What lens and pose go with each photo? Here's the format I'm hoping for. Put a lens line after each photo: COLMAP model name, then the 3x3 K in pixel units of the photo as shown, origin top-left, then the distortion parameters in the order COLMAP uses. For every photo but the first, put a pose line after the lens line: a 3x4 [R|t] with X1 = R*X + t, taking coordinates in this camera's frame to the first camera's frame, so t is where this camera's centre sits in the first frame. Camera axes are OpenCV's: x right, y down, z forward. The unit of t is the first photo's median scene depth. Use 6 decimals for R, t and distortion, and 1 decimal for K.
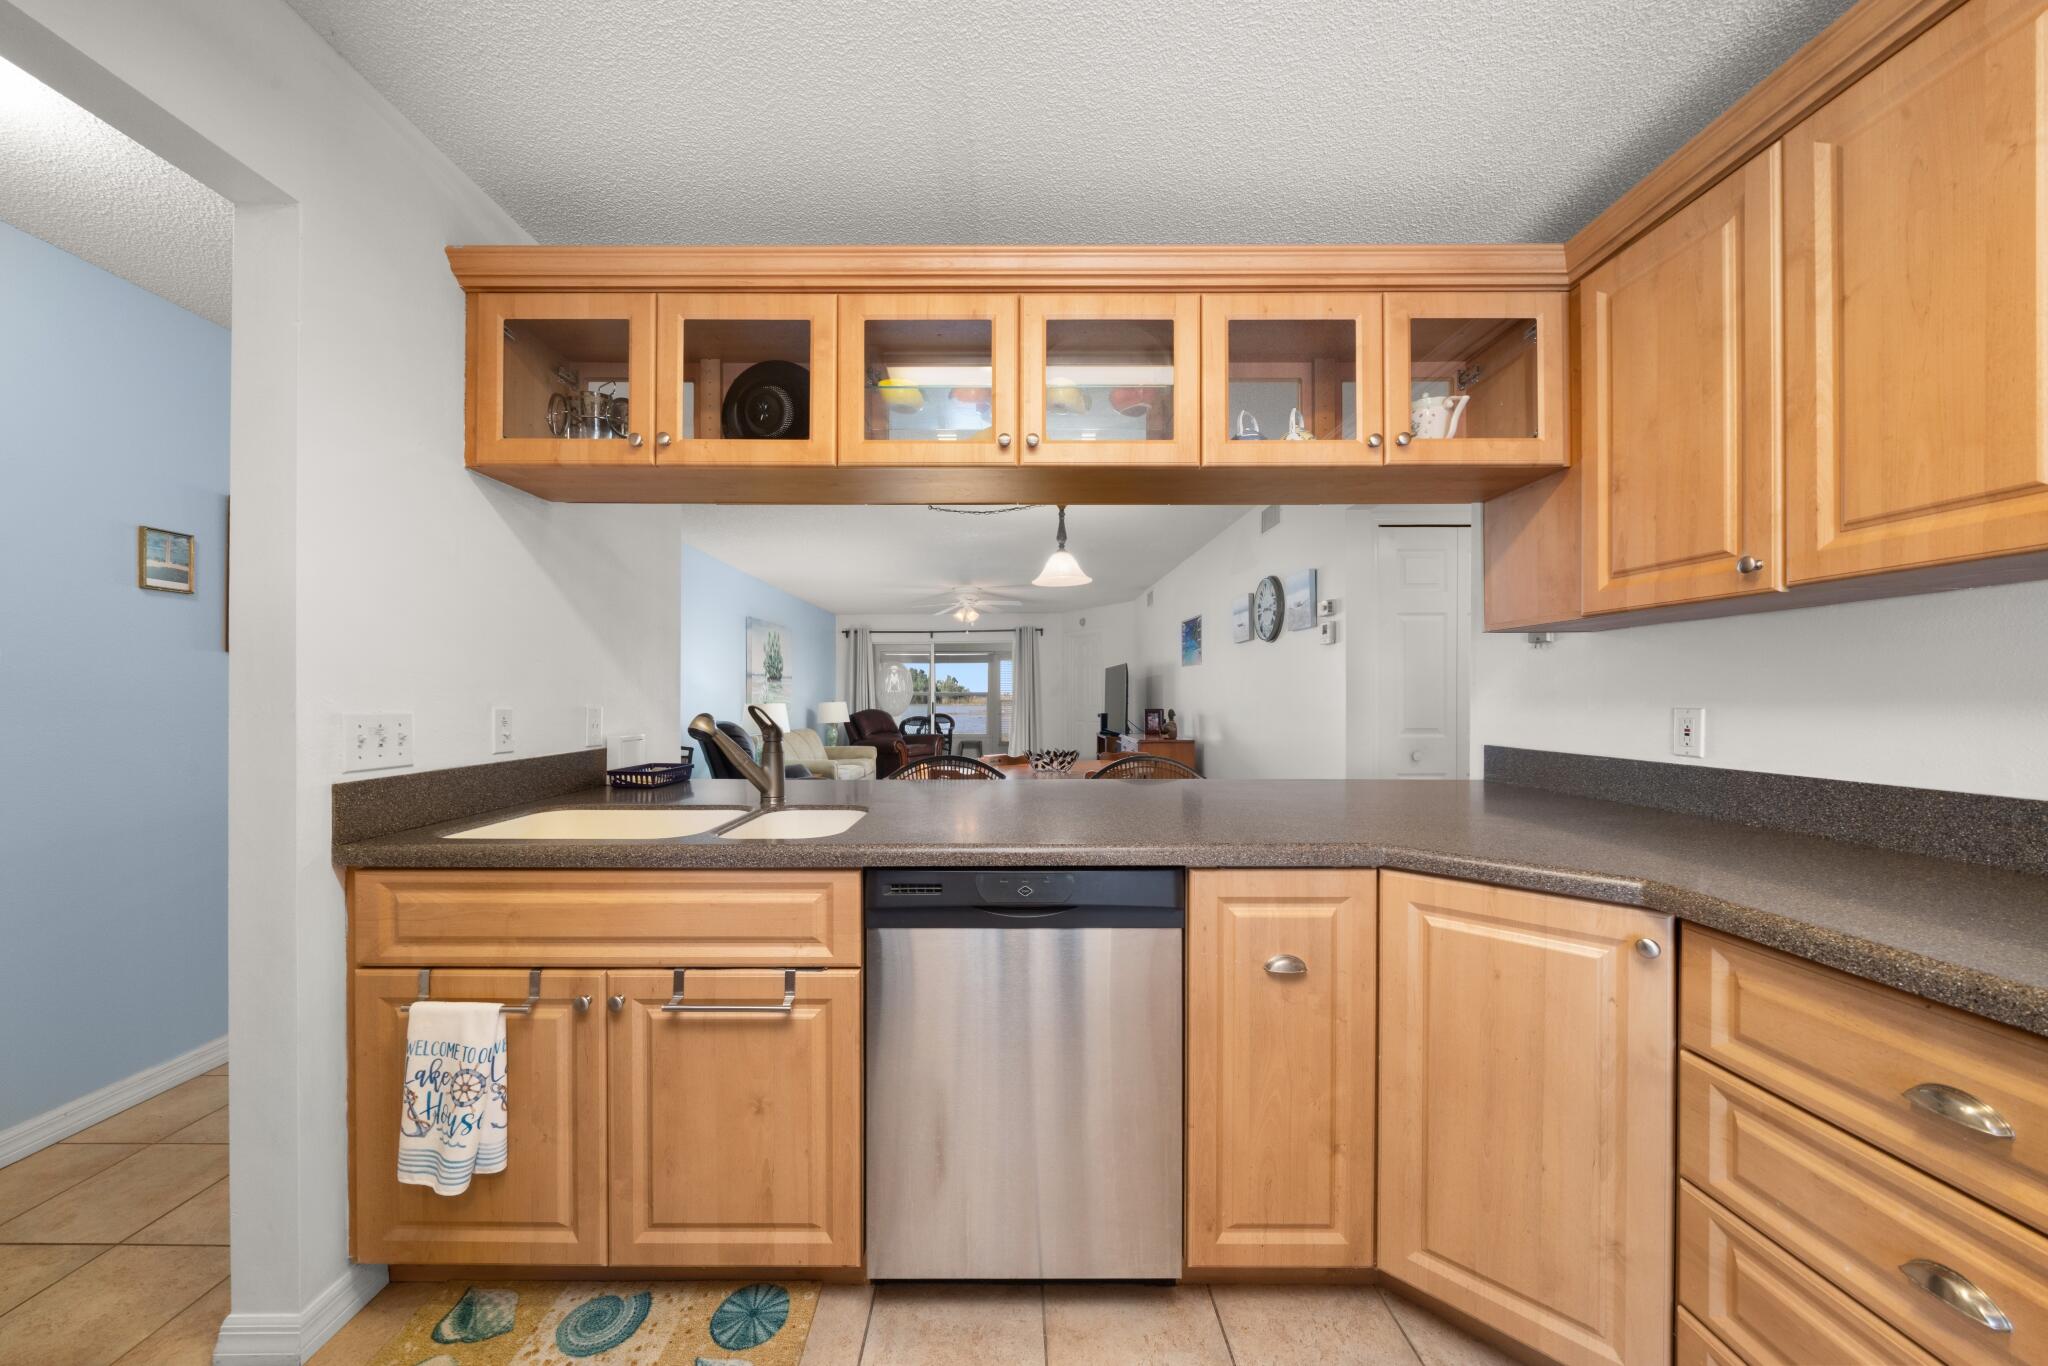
lens RADIAL K [[716.5, 0, 1020.2], [0, 716.5, 696.8], [0, 0, 1]] dist [0.000190, 0.000020]
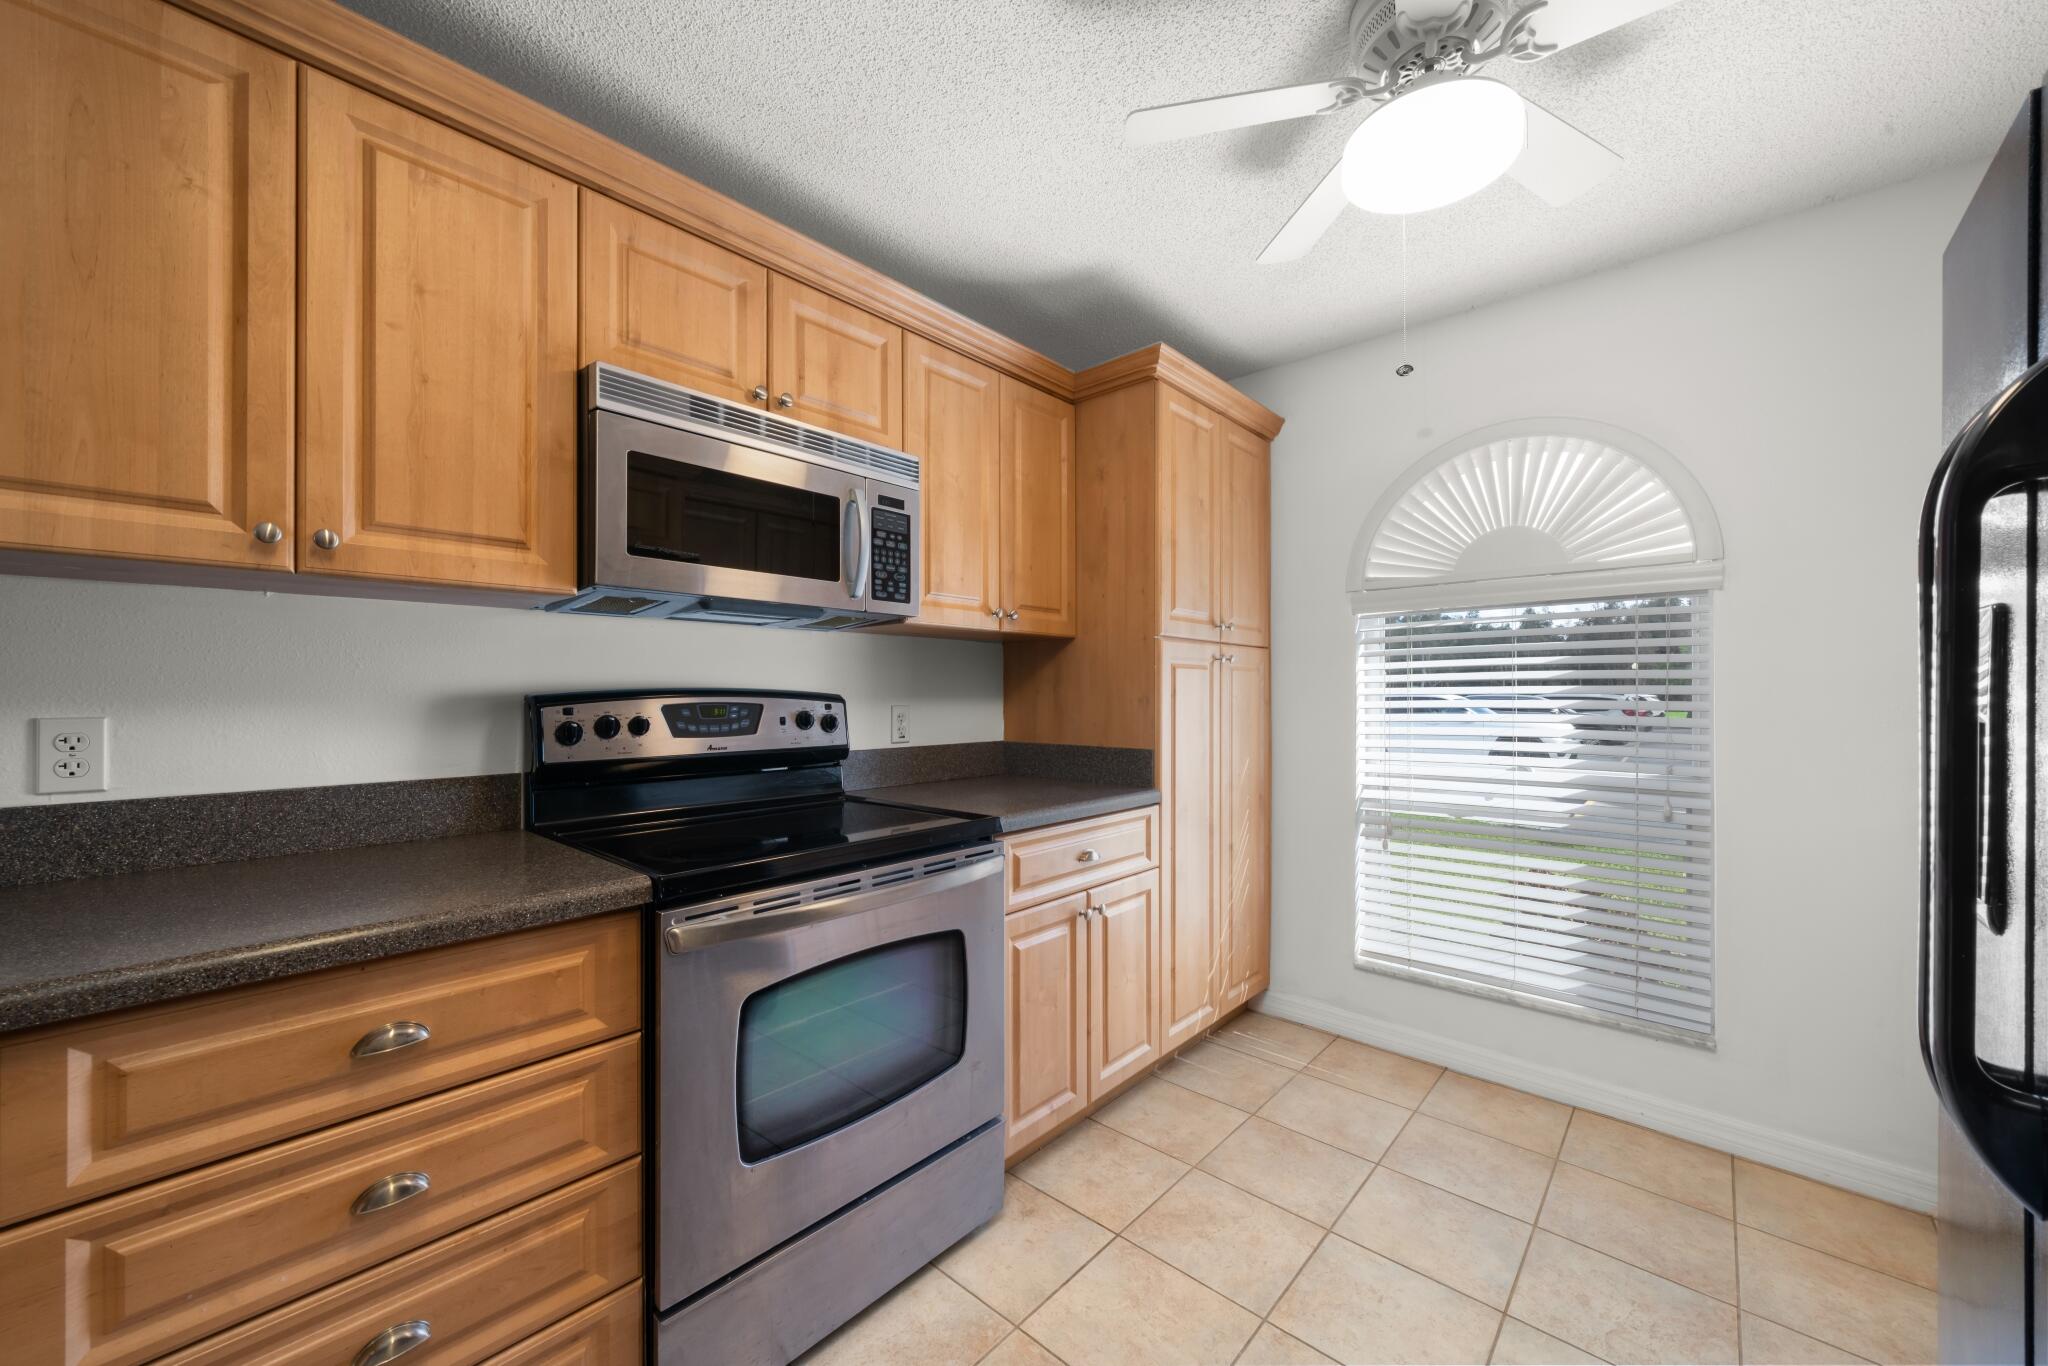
lens RADIAL K [[771.5, 0, 1017.8], [0, 771.5, 697.0], [0, 0, 1]] dist [-0.000993, -0.000208]
pose [[-0.733937, 0.004771, 0.679201, -0.269428], [0.005492, 0.999984, -0.001090, 0.004729], [-0.679196, 0.002930, -0.733951, 0.953168]]
